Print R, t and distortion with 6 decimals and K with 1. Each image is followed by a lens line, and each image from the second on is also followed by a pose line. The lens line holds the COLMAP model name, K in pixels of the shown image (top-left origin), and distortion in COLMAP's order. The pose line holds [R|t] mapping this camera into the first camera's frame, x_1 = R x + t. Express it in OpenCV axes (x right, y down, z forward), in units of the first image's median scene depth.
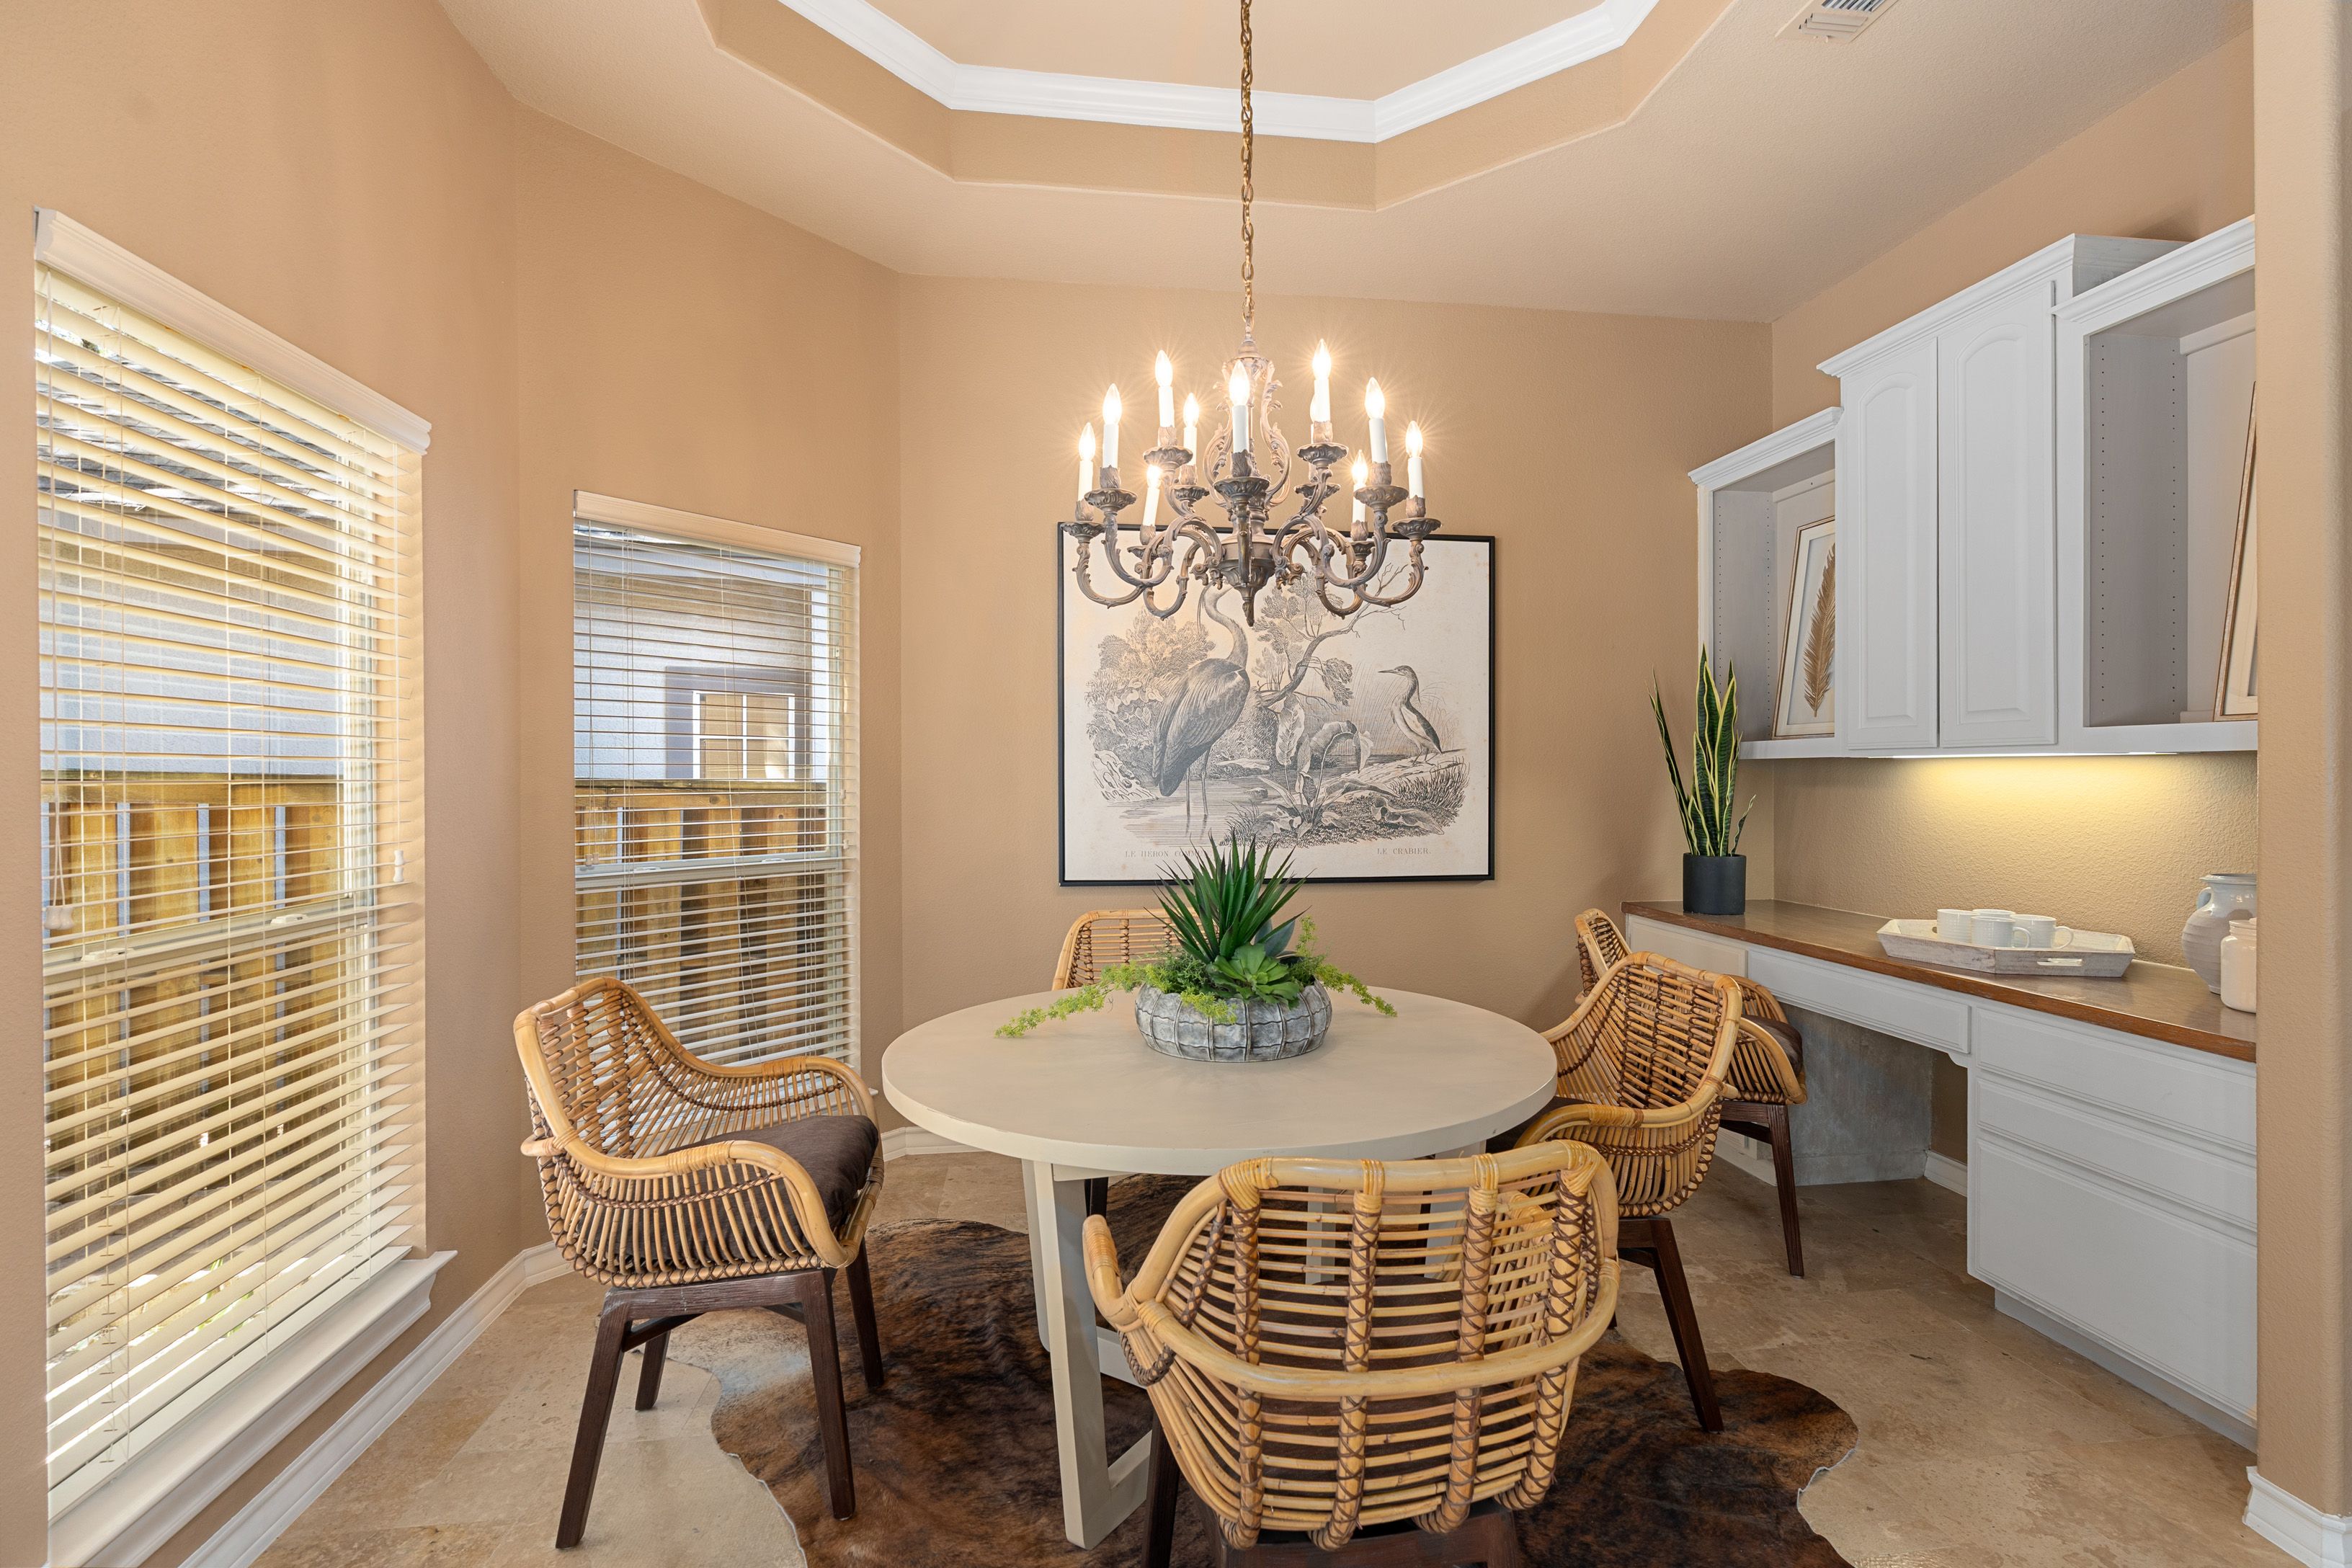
lens RADIAL K [[1067.1, 0, 1182.6], [0, 1067.1, 783.0], [0, 0, 1]] dist [-0.007404, 0.002771]
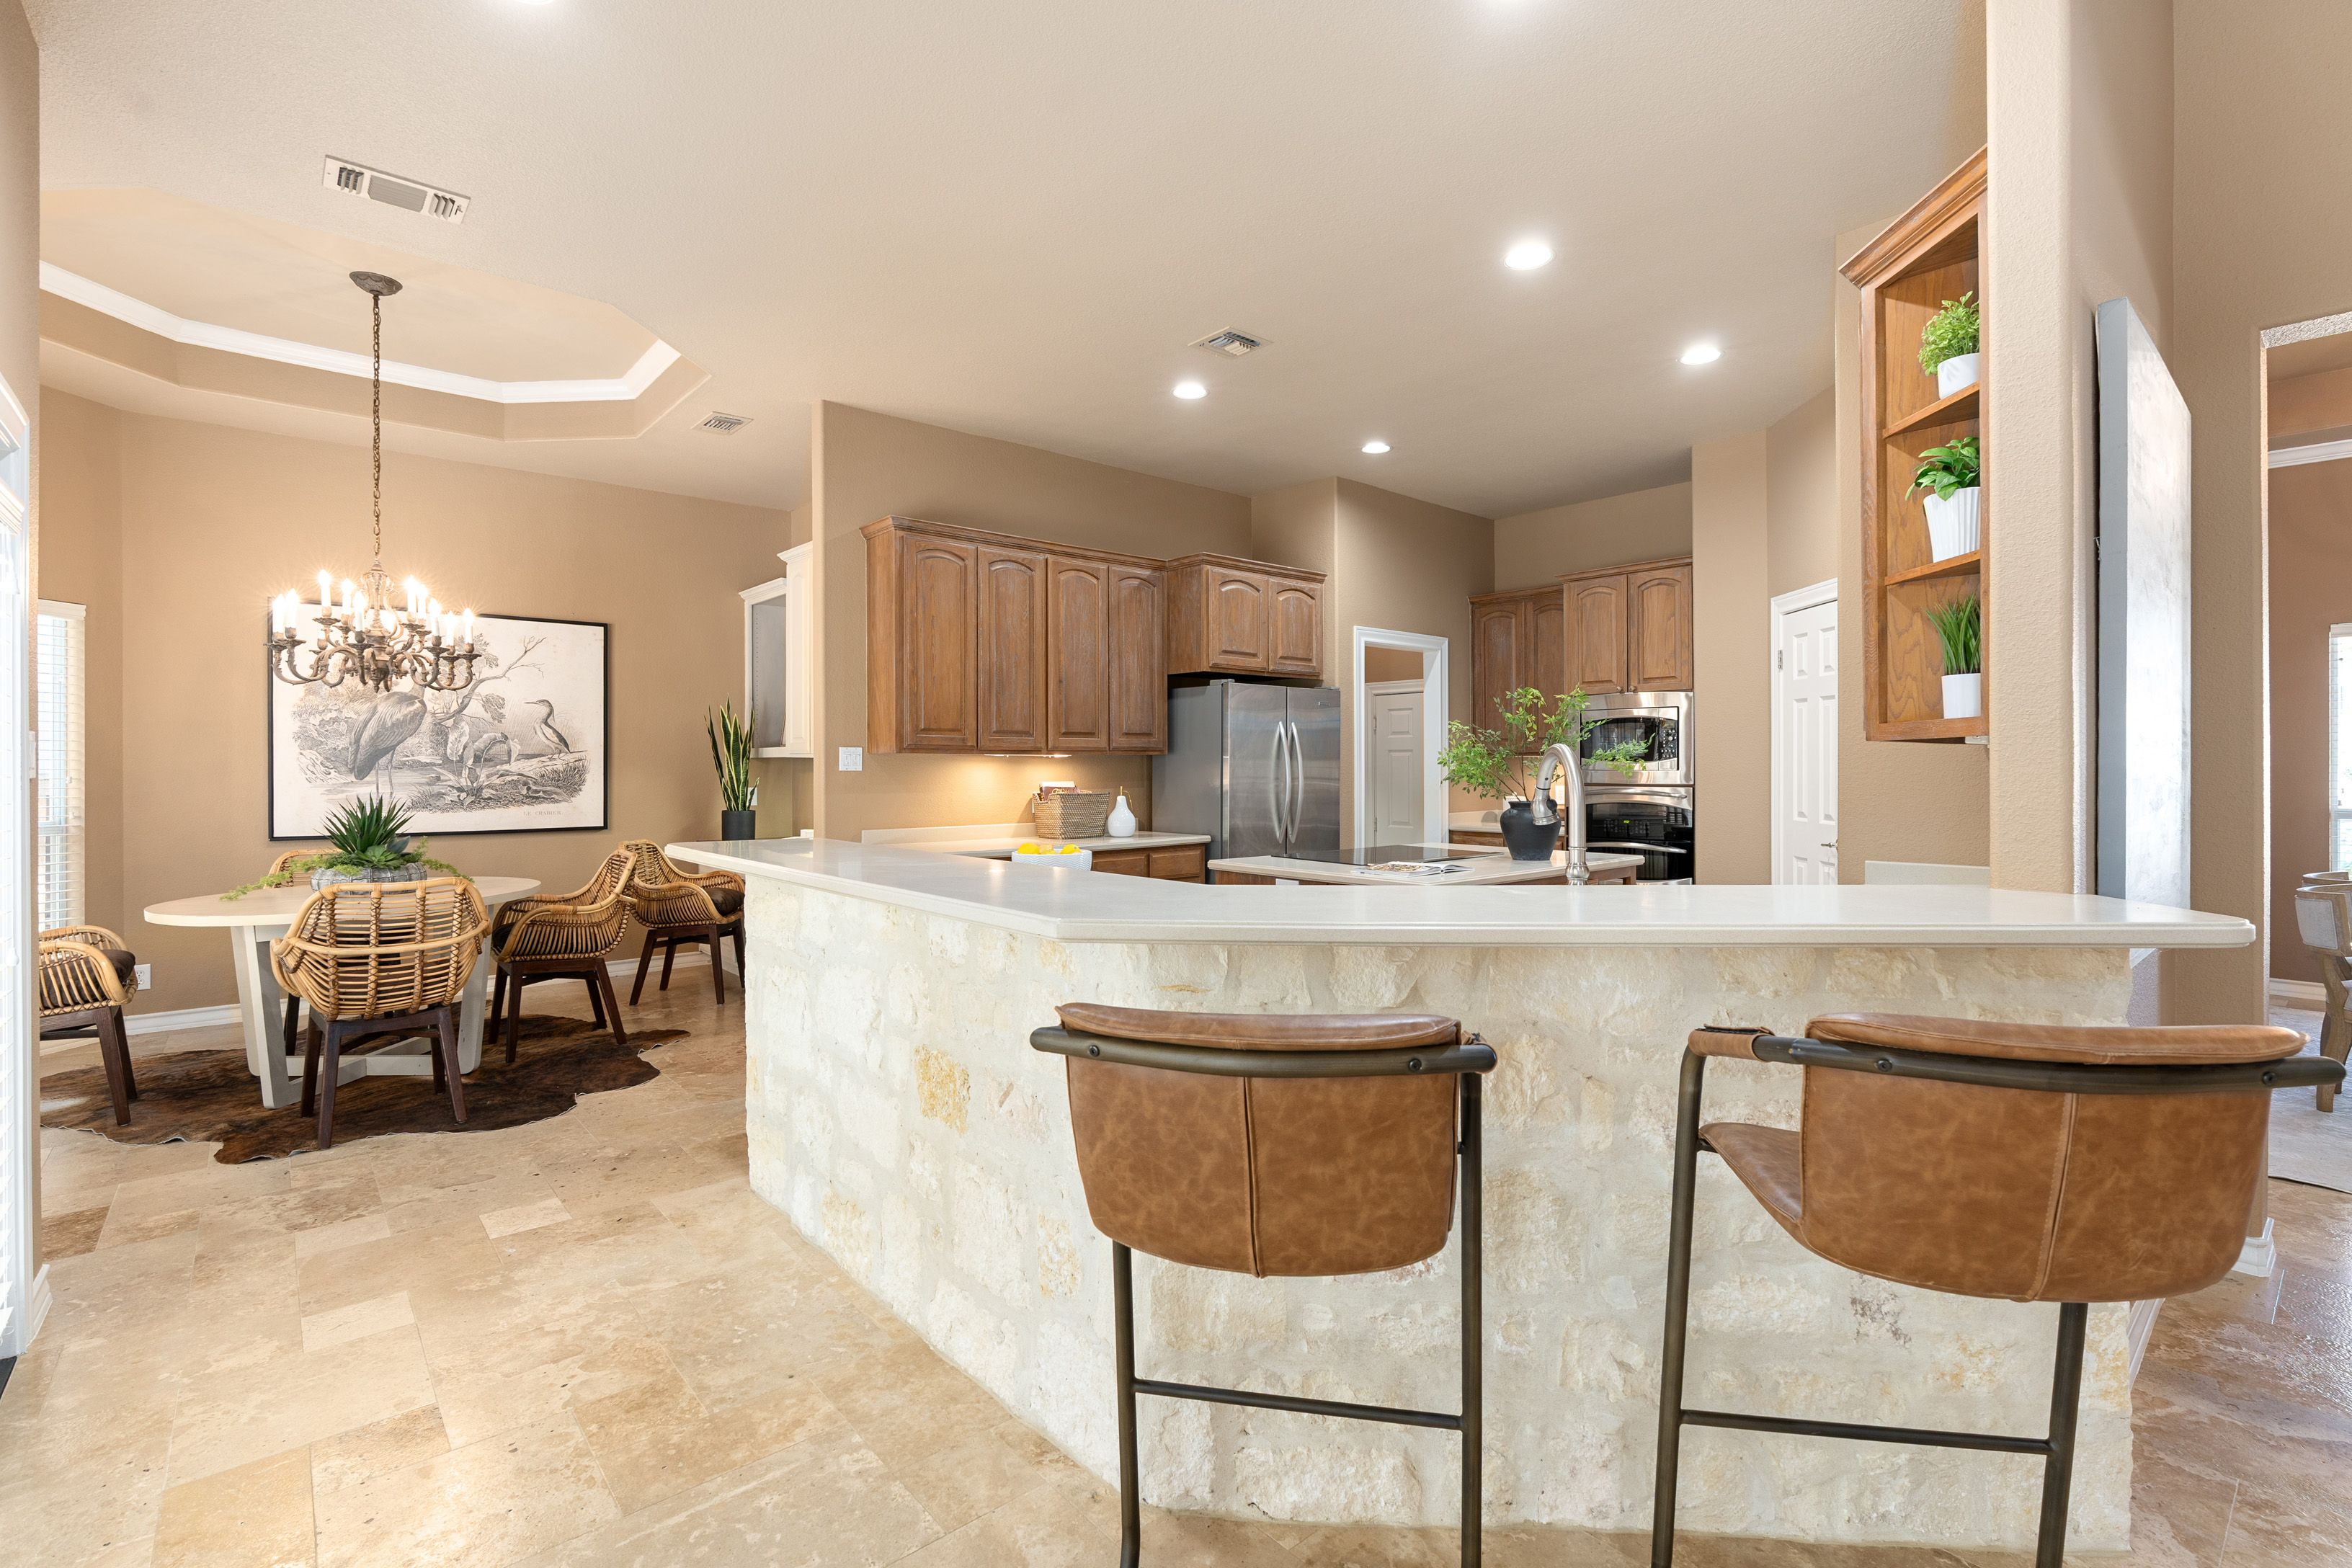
lens RADIAL K [[1067.1, 0, 1178.9], [0, 1067.1, 769.4], [0, 0, 1]] dist [-0.007404, 0.002771]
pose [[0.835467, -0.001519, 0.549538, 0.127184], [0.002923, 0.999994, -0.001680, 0.002746], [-0.549532, 0.003010, 0.835467, -0.913171]]
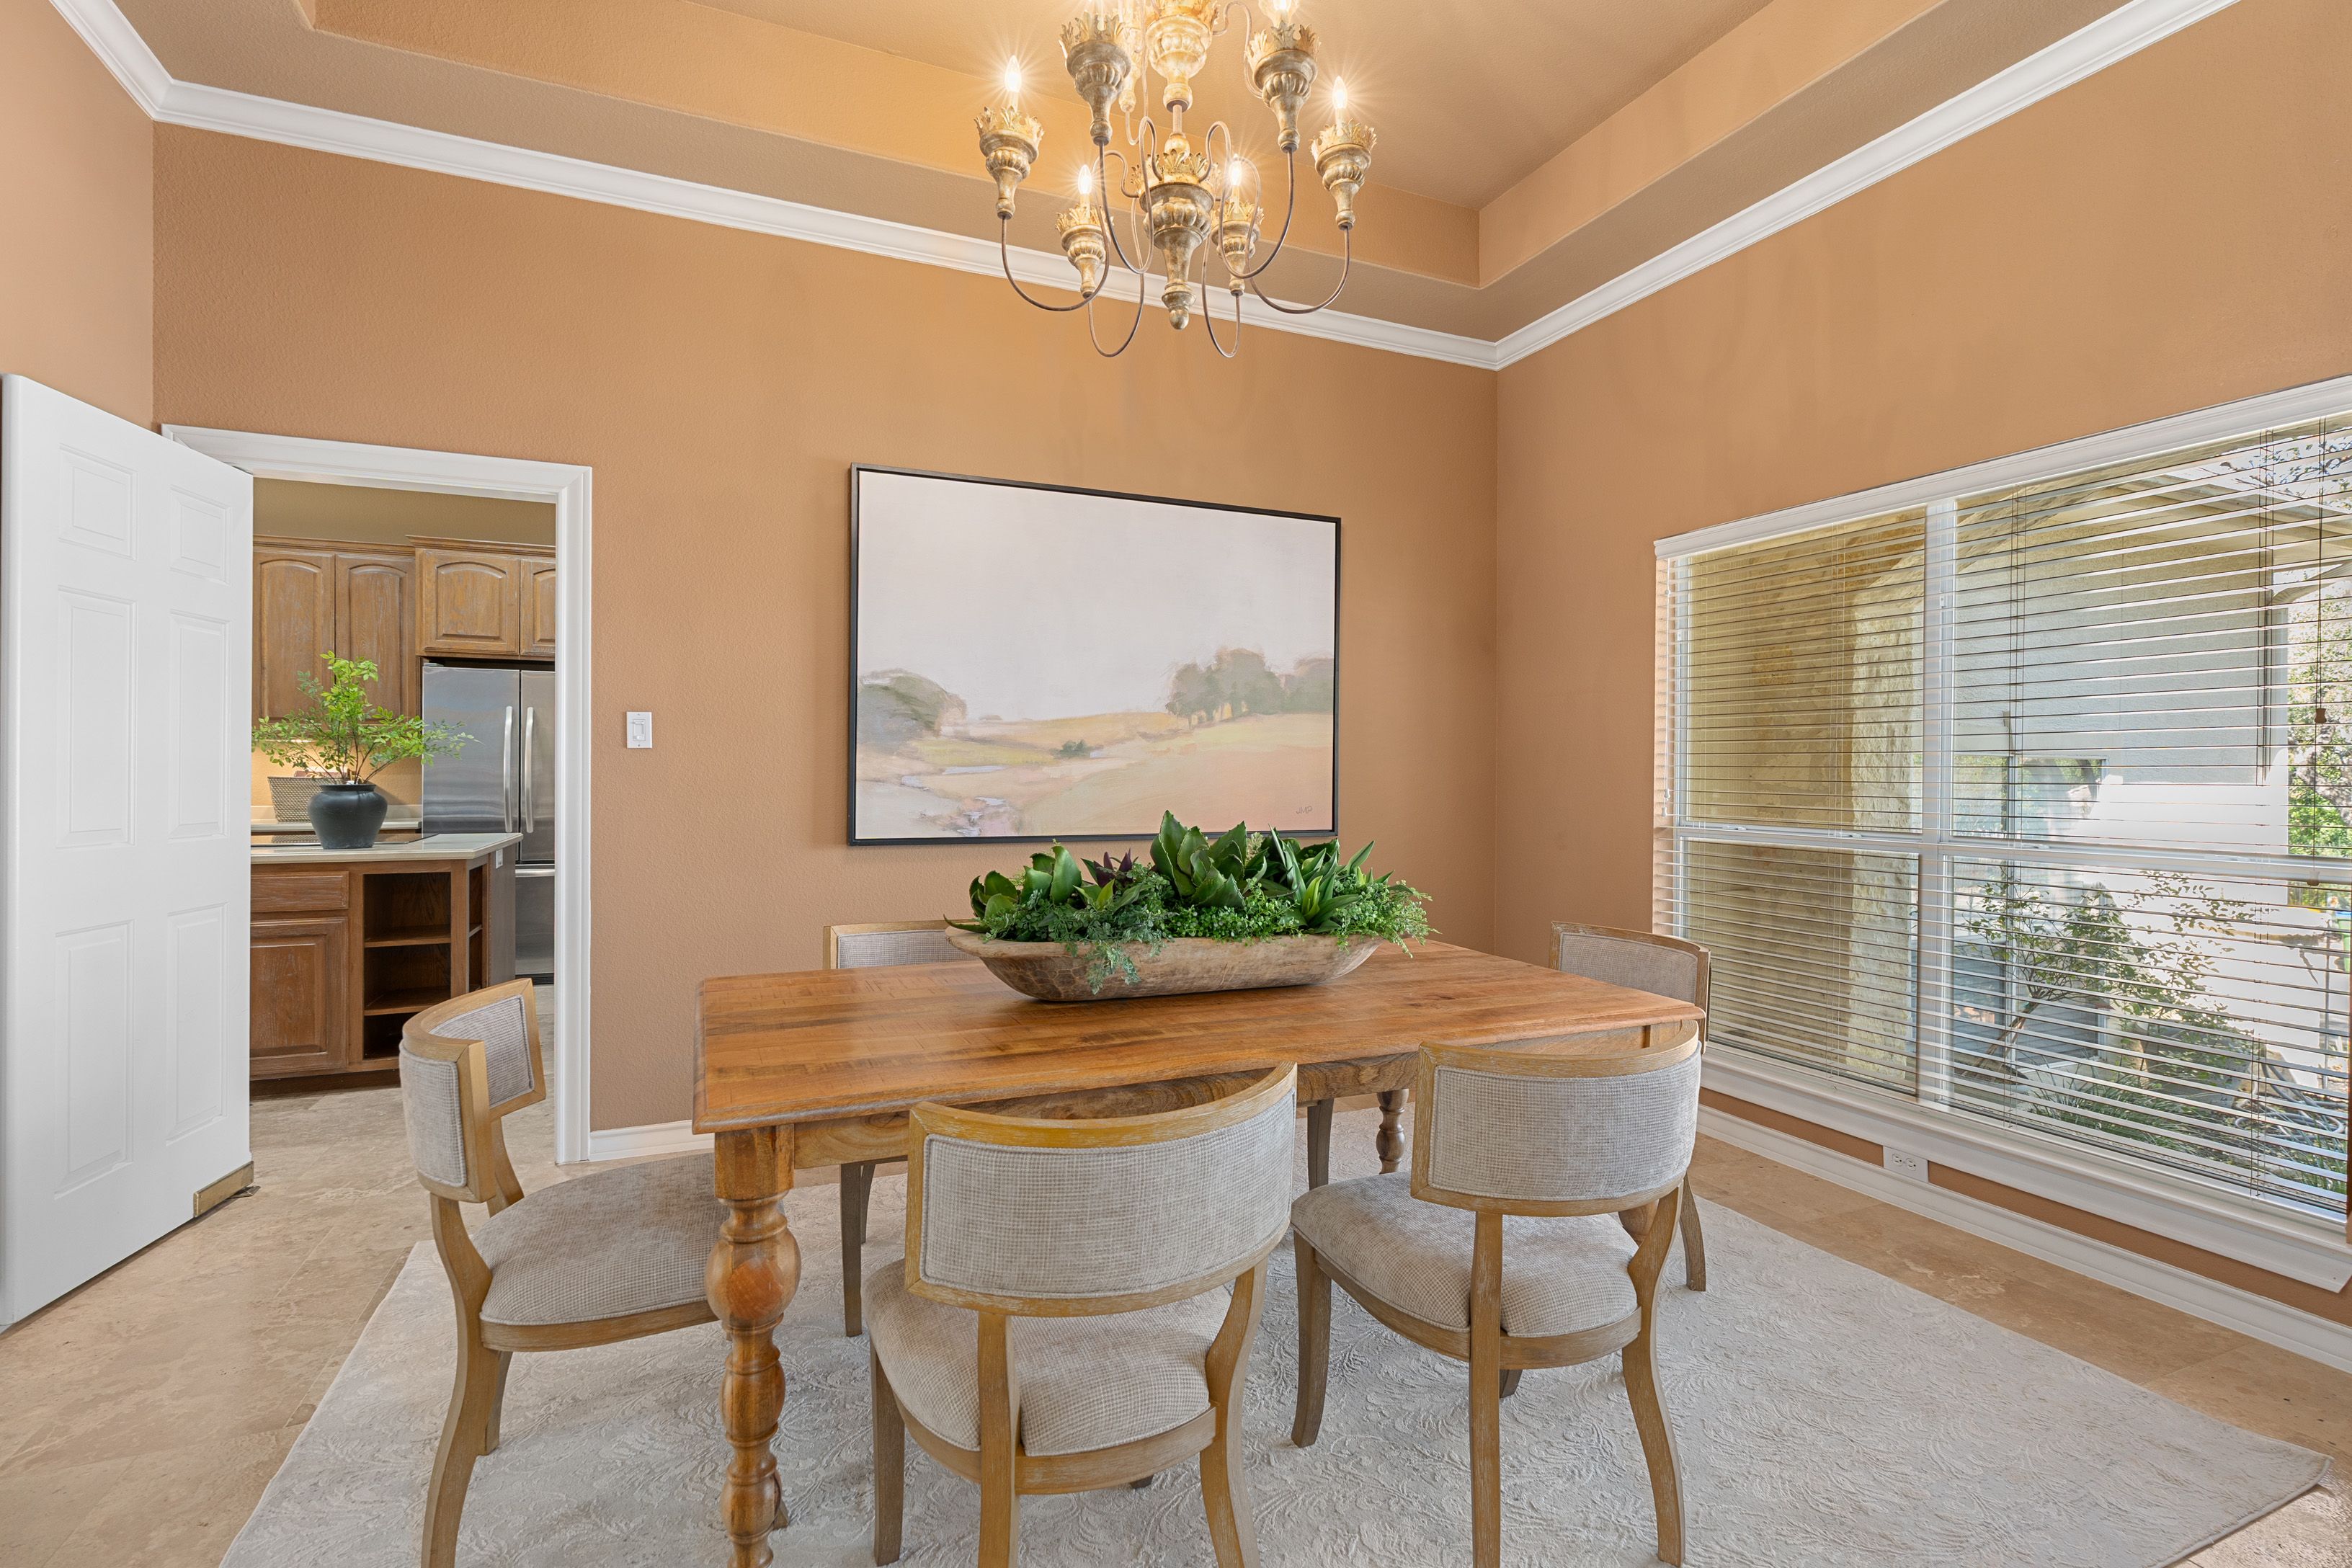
lens RADIAL K [[1067.1, 0, 1187.0], [0, 1067.1, 771.2], [0, 0, 1]] dist [-0.007404, 0.002771]
pose [[0.962649, 0.006883, 0.270665, 1.662630], [-0.006266, 0.999975, -0.003142, 0.022560], [-0.270680, 0.001329, 0.962669, -1.416176]]
